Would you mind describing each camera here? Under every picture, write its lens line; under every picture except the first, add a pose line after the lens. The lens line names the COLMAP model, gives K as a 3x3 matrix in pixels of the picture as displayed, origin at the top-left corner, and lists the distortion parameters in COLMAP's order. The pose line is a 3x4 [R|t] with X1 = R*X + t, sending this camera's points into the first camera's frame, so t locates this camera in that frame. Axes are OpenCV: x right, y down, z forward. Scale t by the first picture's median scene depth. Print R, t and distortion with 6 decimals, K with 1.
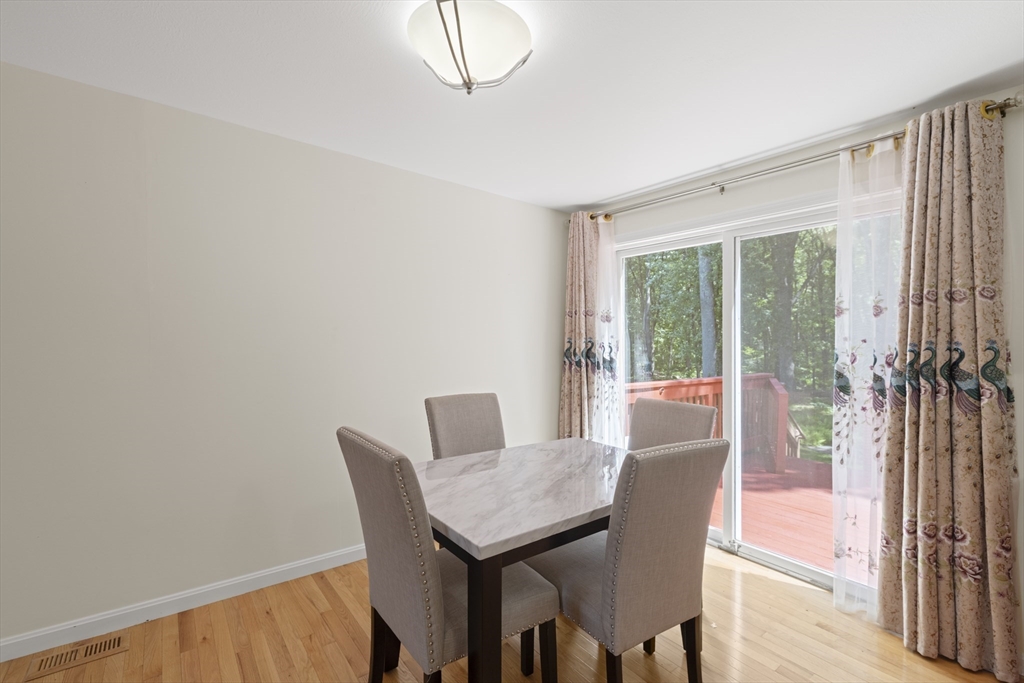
lens RADIAL K [[444.0, 0, 503.1], [0, 444.0, 340.8], [0, 0, 1]] dist [-0.004337, 0.003039]
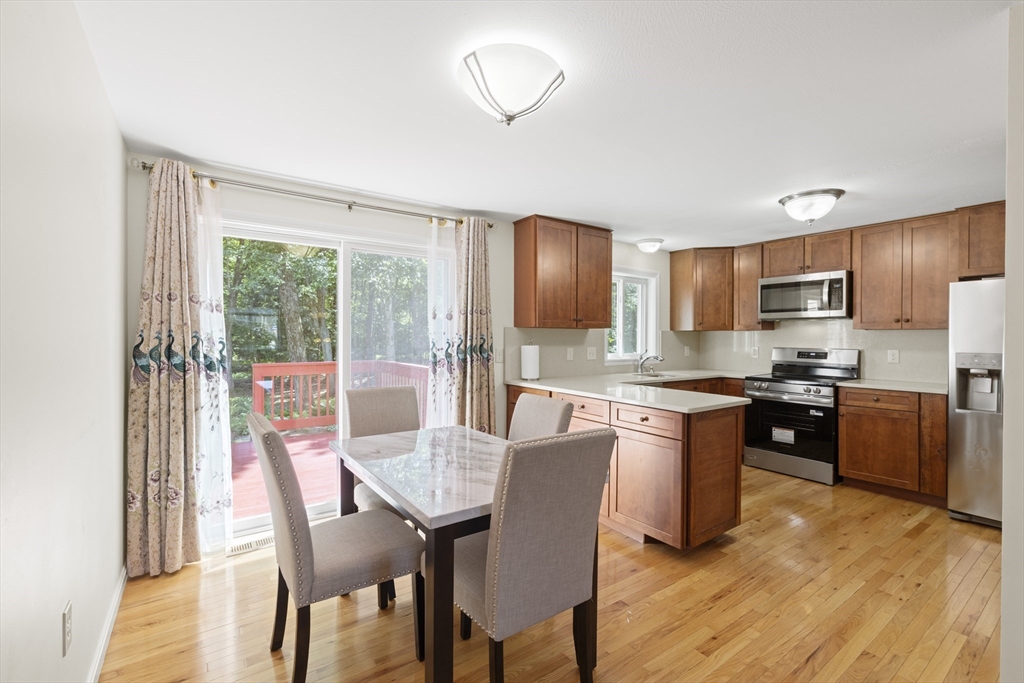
lens RADIAL K [[444.0, 0, 509.1], [0, 444.0, 337.6], [0, 0, 1]] dist [-0.004337, 0.003039]
pose [[0.052441, -0.004439, 0.998614, -0.983899], [0.007243, 0.999966, 0.004064, 0.009292], [-0.998598, 0.007020, 0.052471, 0.747623]]
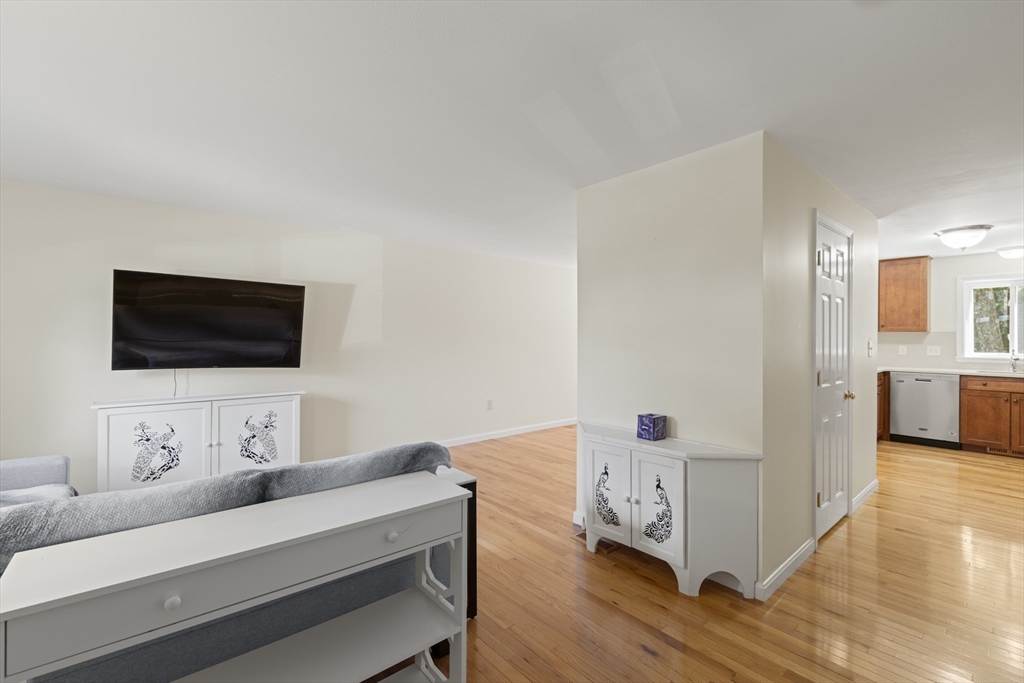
lens RADIAL K [[444.0, 0, 508.6], [0, 444.0, 337.2], [0, 0, 1]] dist [-0.004337, 0.003039]
pose [[0.998462, 0.000067, 0.055444, -1.652845], [0.000424, 0.999961, -0.008844, 0.040972], [-0.055442, 0.008854, 0.998423, -2.544012]]
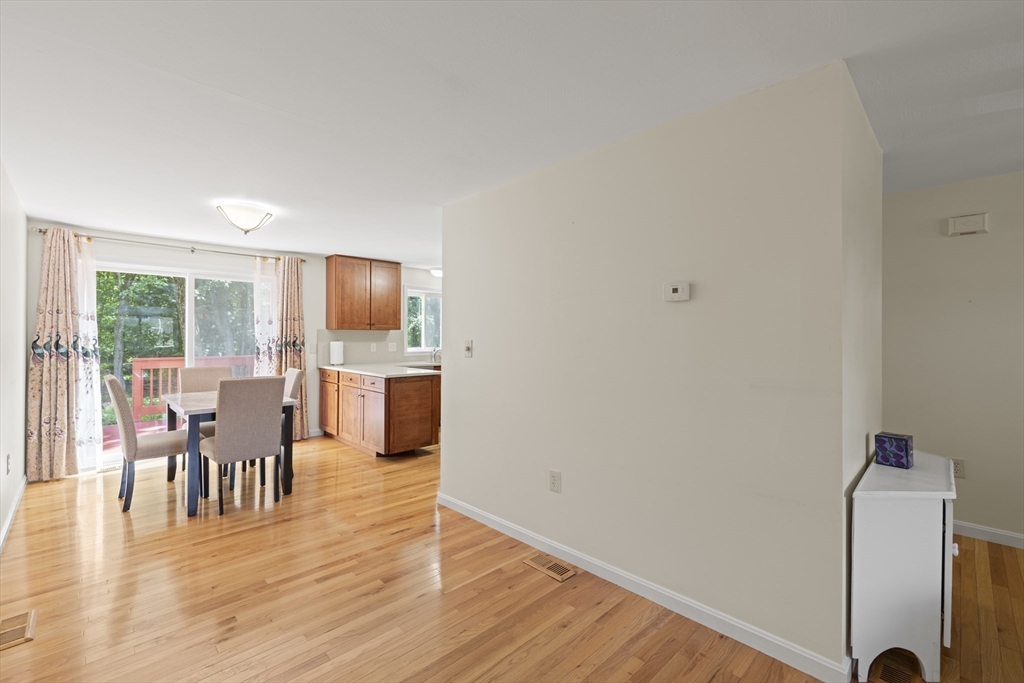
lens RADIAL K [[444.0, 0, 510.6], [0, 444.0, 332.6], [0, 0, 1]] dist [-0.004337, 0.003039]
pose [[-0.103442, 0.005091, 0.994622, -2.105294], [0.008458, 0.999955, -0.004239, 0.016881], [-0.994599, 0.007974, -0.103481, -0.152649]]
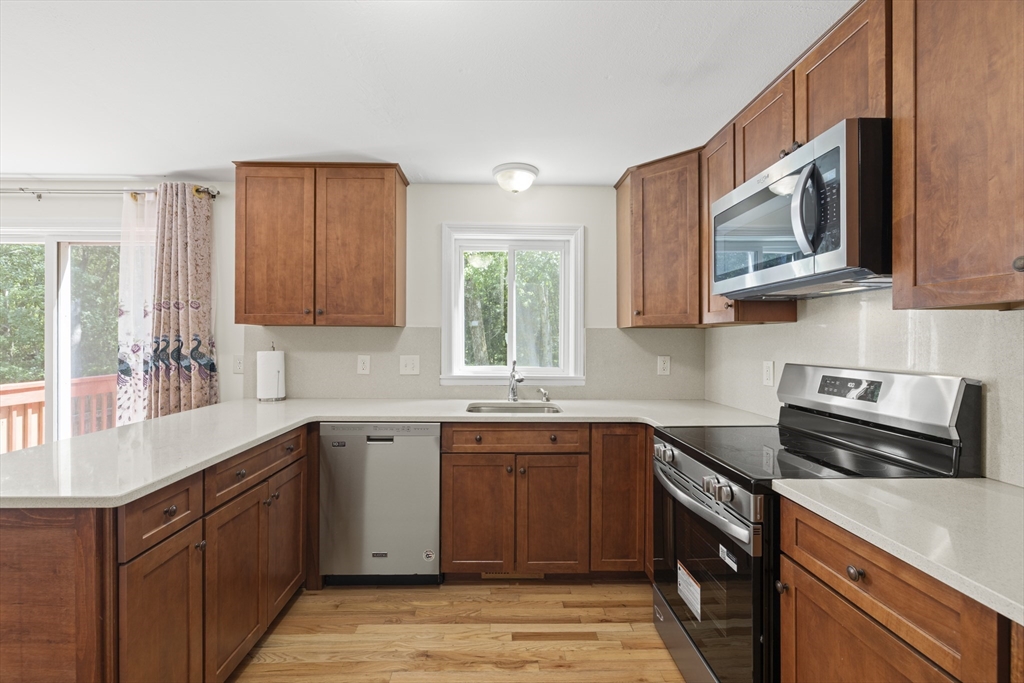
lens RADIAL K [[444.0, 0, 500.2], [0, 444.0, 339.0], [0, 0, 1]] dist [-0.004337, 0.003039]
pose [[0.600208, 0.002198, 0.799841, 0.443869], [0.007194, 0.999941, -0.008147, 0.033695], [-0.799812, 0.010644, 0.600157, -0.793118]]
